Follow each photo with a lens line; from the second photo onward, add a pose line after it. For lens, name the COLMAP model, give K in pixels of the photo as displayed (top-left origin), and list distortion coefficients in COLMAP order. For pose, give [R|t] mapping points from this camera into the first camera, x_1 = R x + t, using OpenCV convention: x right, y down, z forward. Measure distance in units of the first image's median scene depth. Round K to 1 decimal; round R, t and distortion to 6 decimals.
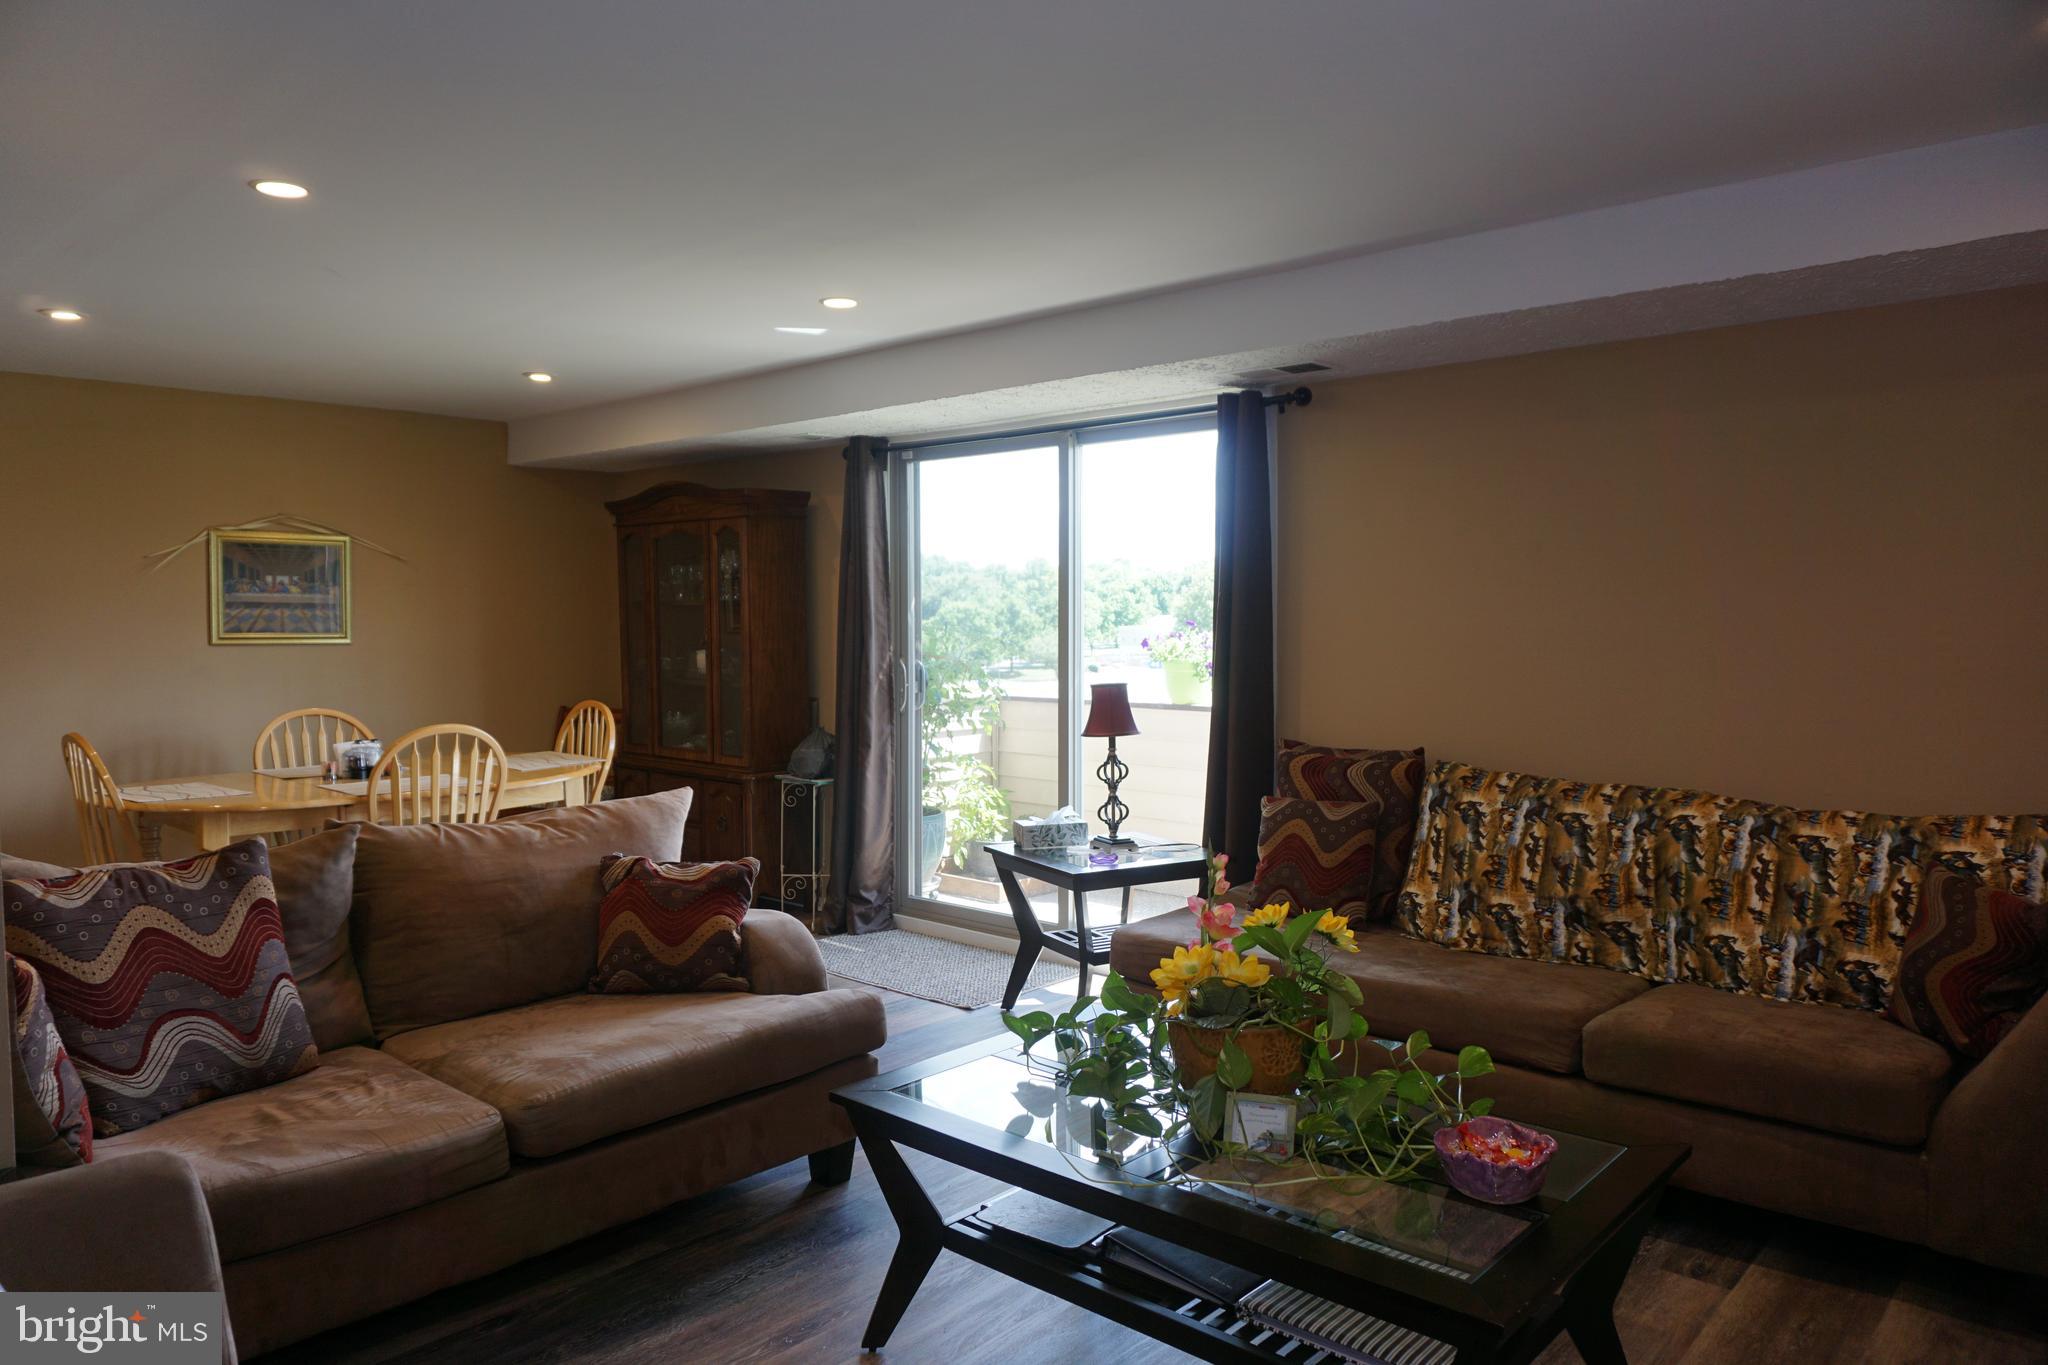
lens RADIAL K [[1368.1, 0, 1022.6], [0, 1368.1, 693.4], [0, 0, 1]] dist [-0.058855, 0.035334]
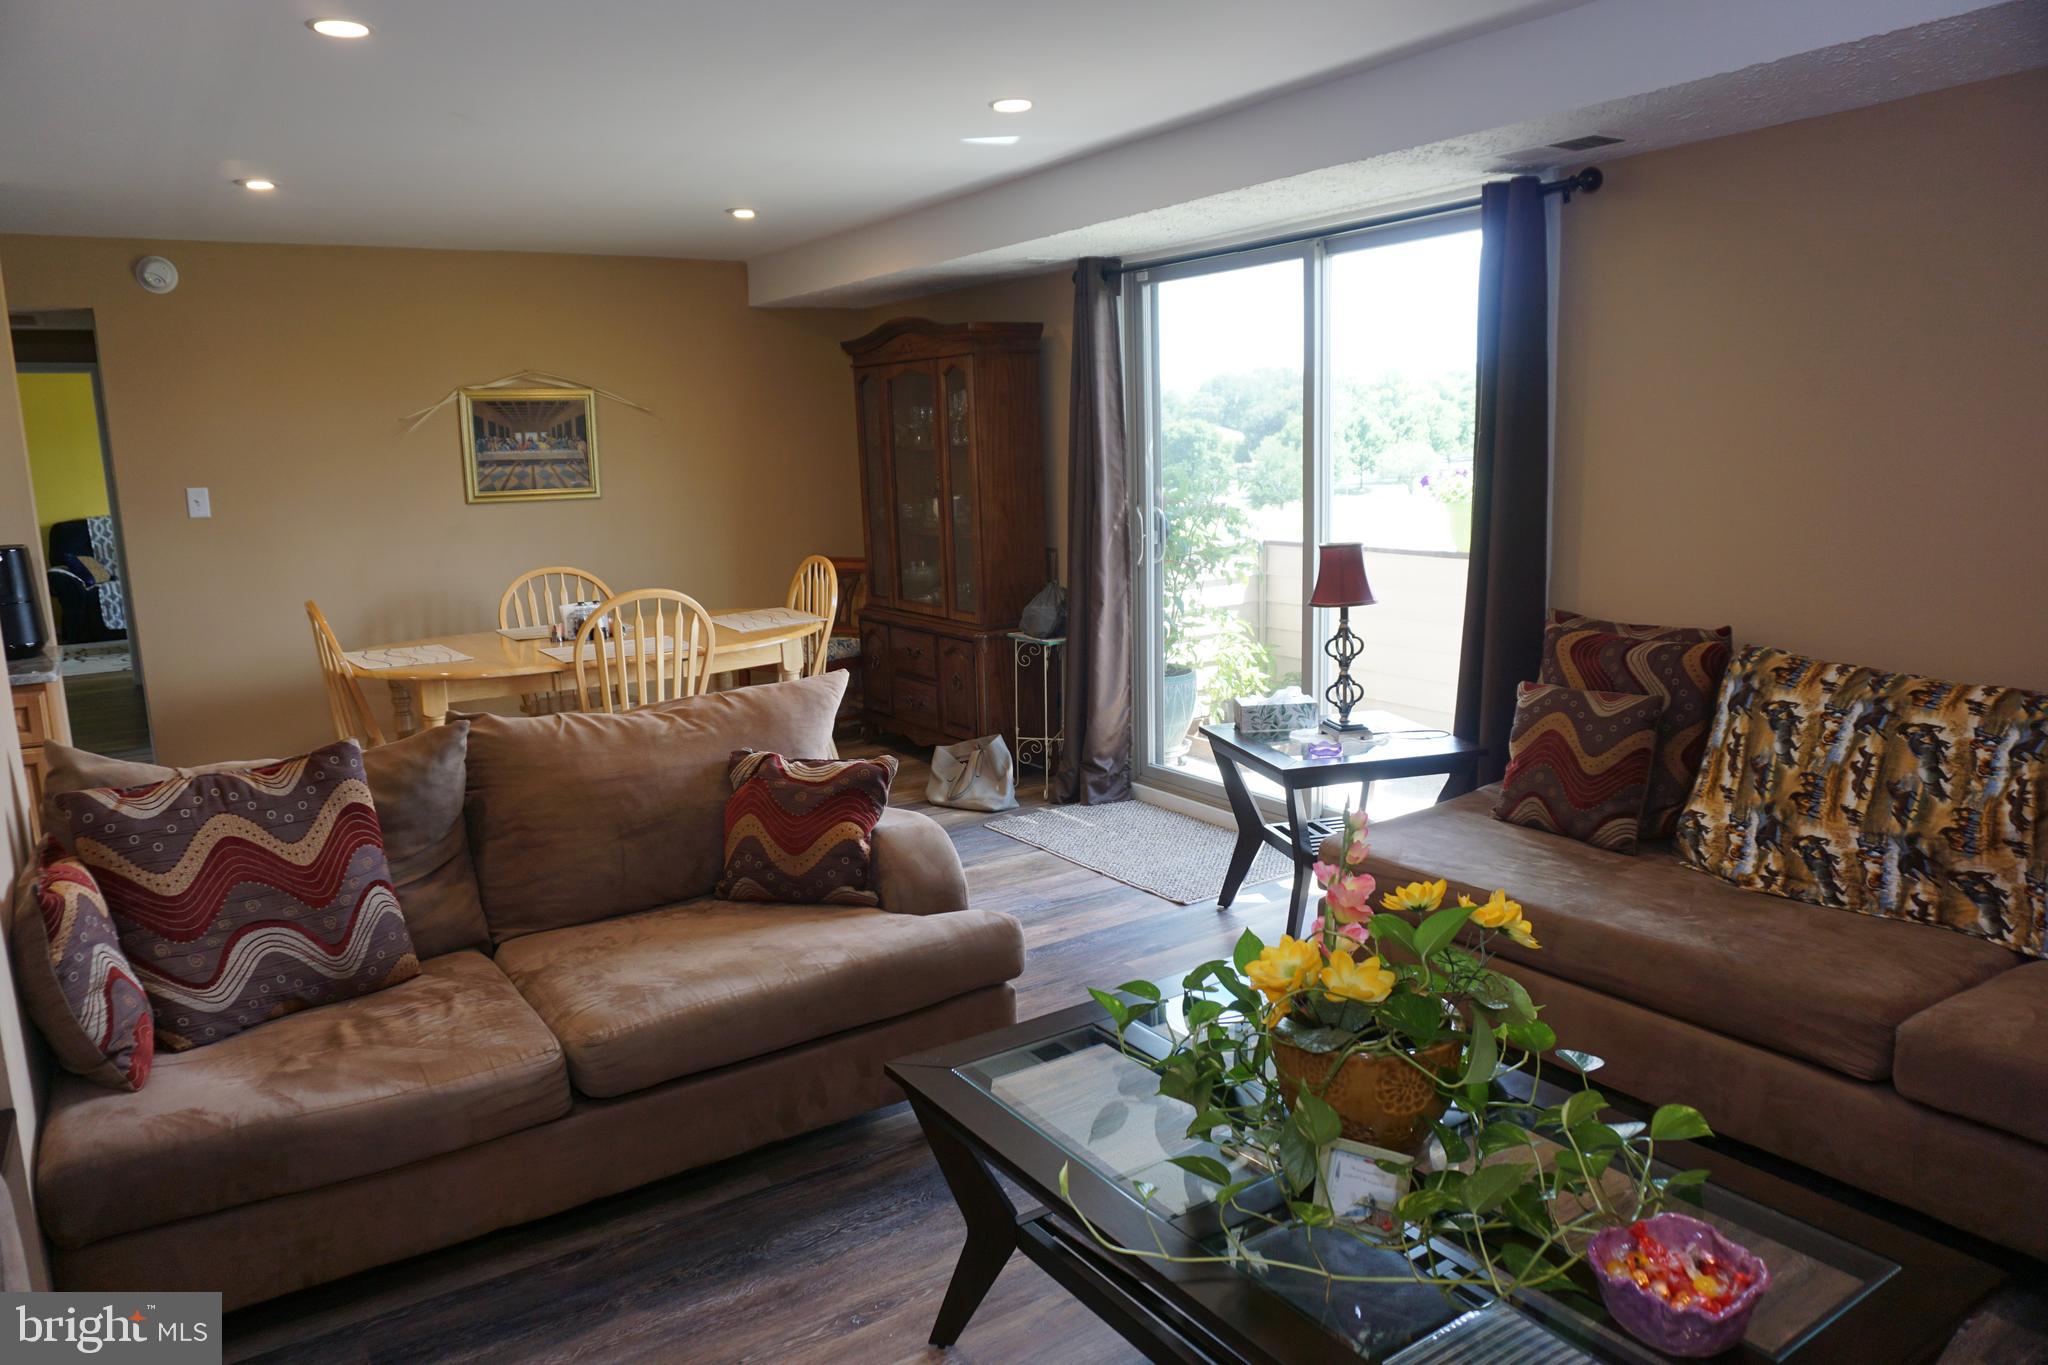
lens RADIAL K [[1368.1, 0, 1023.1], [0, 1368.1, 689.1], [0, 0, 1]] dist [-0.058855, 0.035334]
pose [[0.968431, 0.018543, -0.248590, 0.104218], [0.013410, 0.991911, 0.126228, -0.033351], [0.248920, -0.125577, 0.960349, 0.154275]]
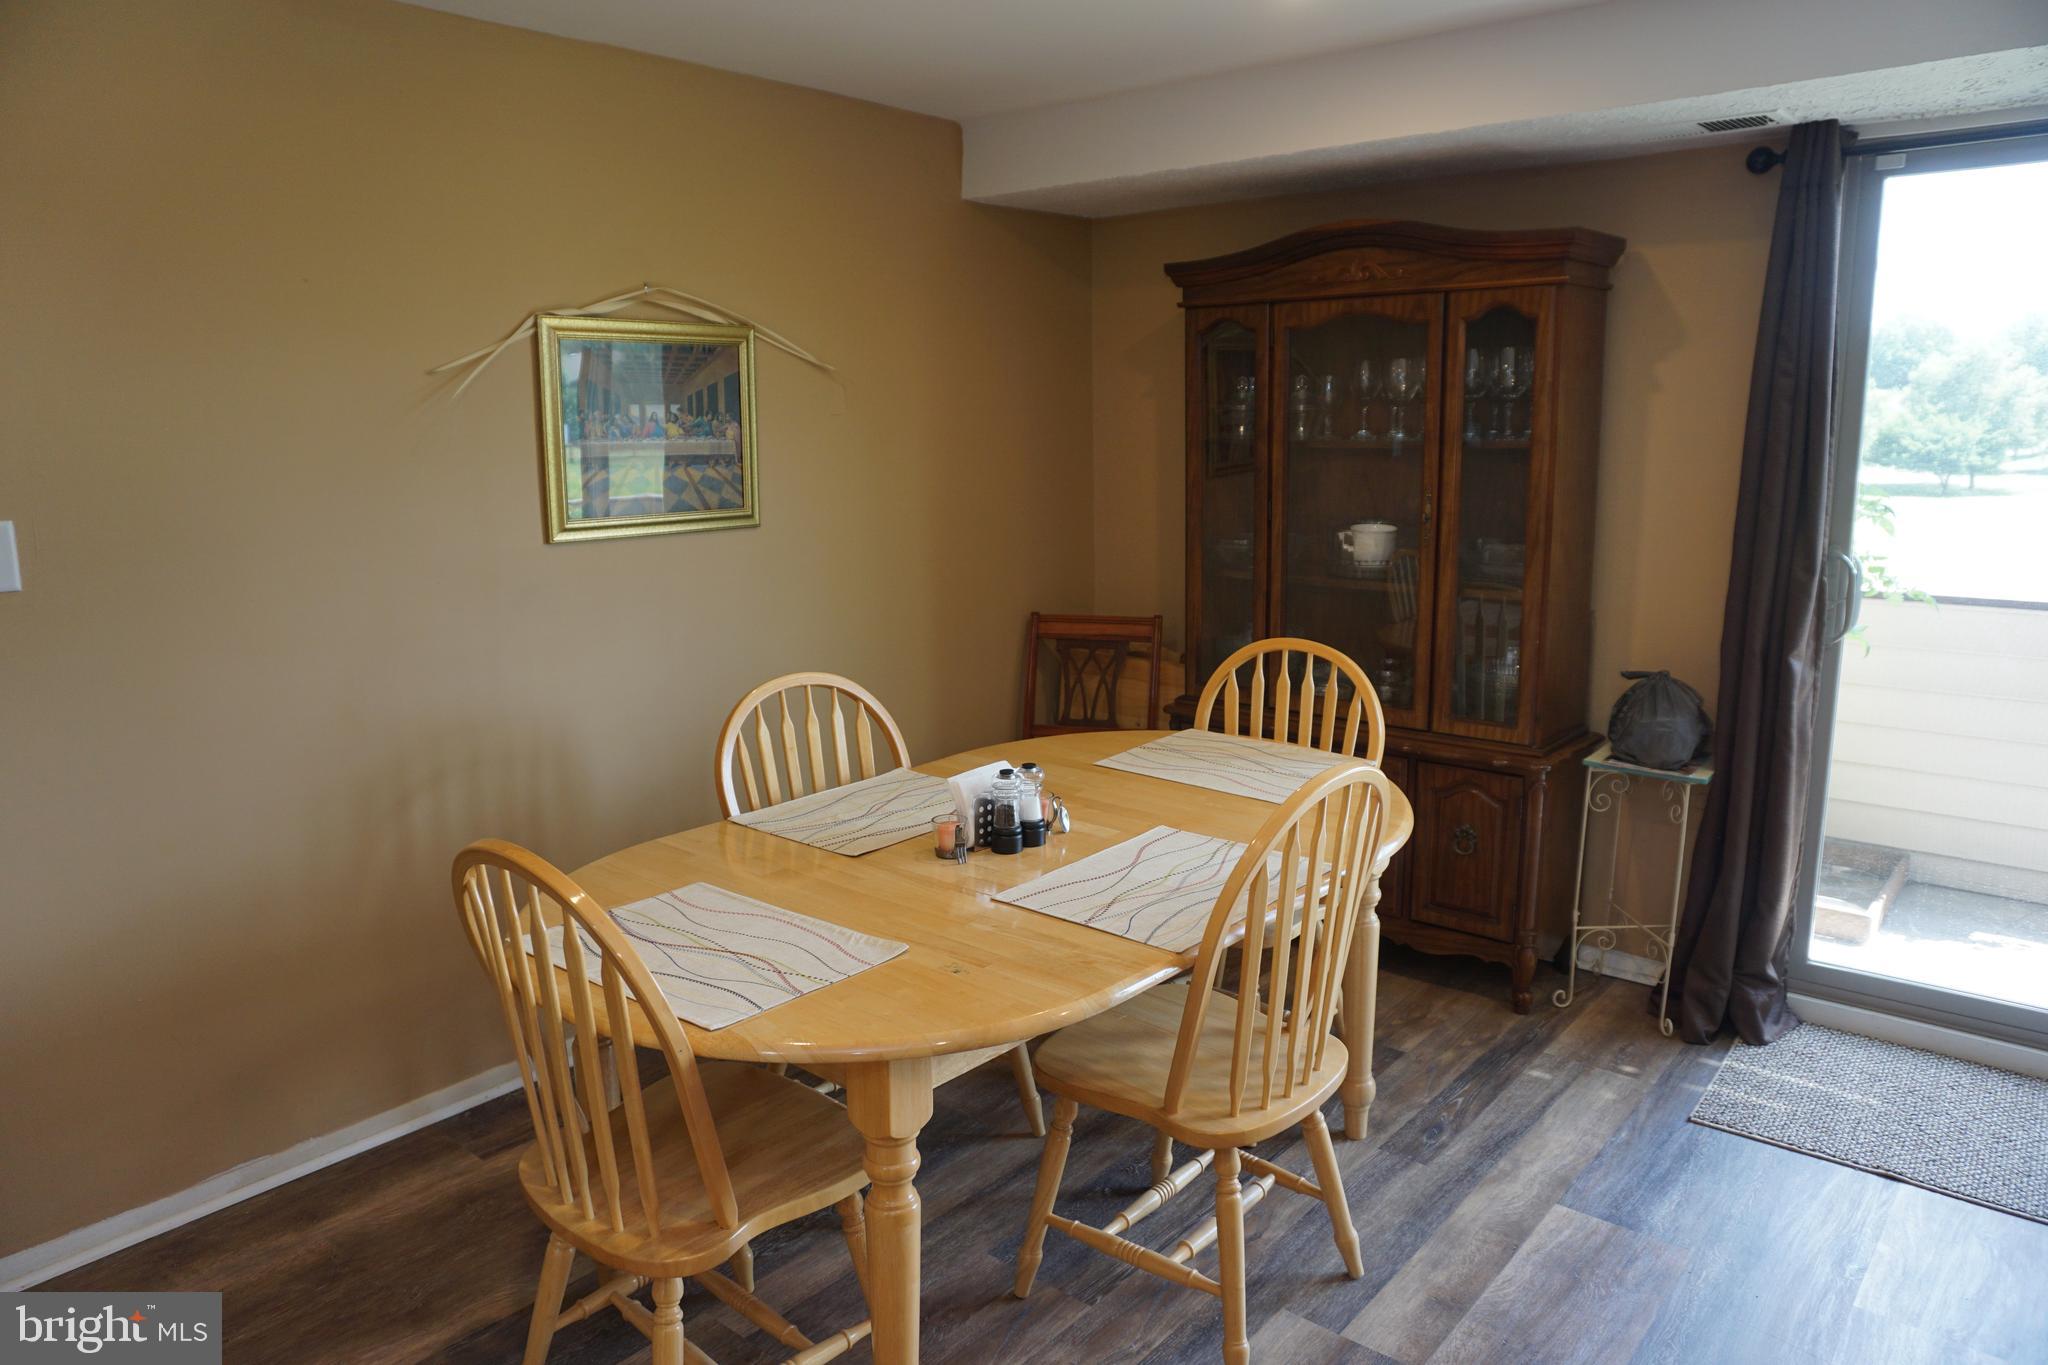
lens RADIAL K [[1368.1, 0, 1005.7], [0, 1368.1, 687.4], [0, 0, 1]] dist [-0.058855, 0.035334]
pose [[0.999591, -0.018271, 0.022004, -0.701579], [0.015016, 0.990048, 0.139929, -0.082823], [-0.024342, -0.139541, 0.989917, 0.749548]]
